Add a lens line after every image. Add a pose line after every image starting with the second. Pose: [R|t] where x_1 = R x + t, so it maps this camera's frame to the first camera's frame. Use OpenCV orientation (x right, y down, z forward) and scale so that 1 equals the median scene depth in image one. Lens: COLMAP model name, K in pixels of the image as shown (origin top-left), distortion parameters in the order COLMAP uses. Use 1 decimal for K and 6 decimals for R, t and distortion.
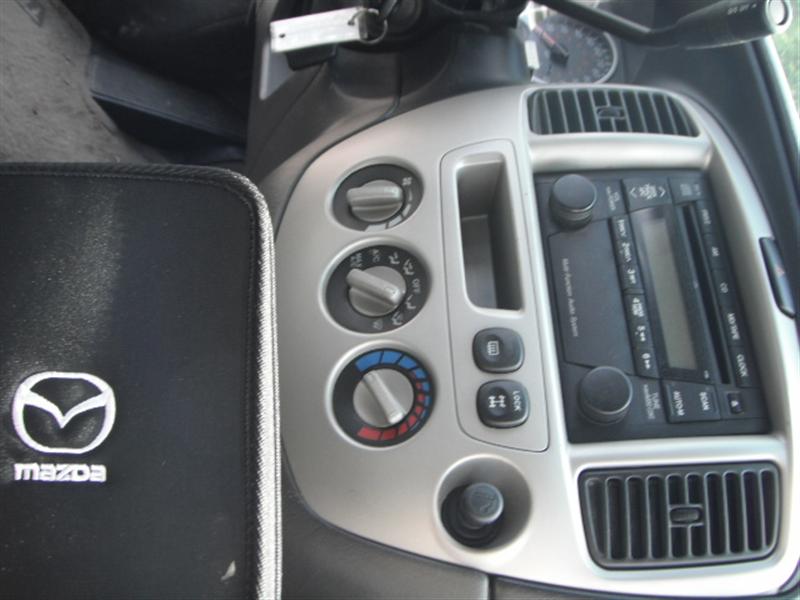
lens RADIAL K [[934.2, 0, 400.0], [0, 934.2, 300.0], [0, 0, 1]] dist [-0.211912, 0.026743]
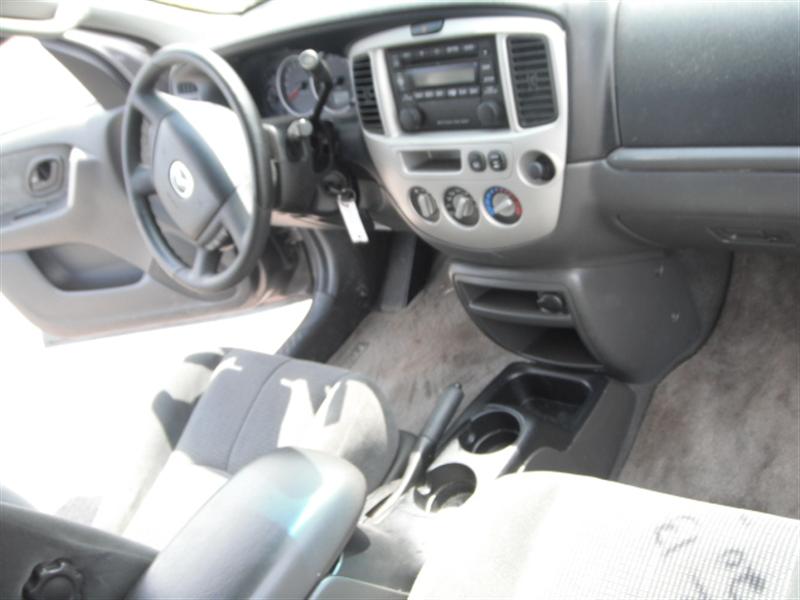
lens RADIAL K [[934.2, 0, 400.0], [0, 934.2, 300.0], [0, 0, 1]] dist [-0.211912, 0.026743]
pose [[-0.171822, -0.921093, -0.349377, 0.602907], [0.969297, -0.094747, -0.226904, 0.345645], [0.175897, -0.377638, 0.909093, -1.243476]]
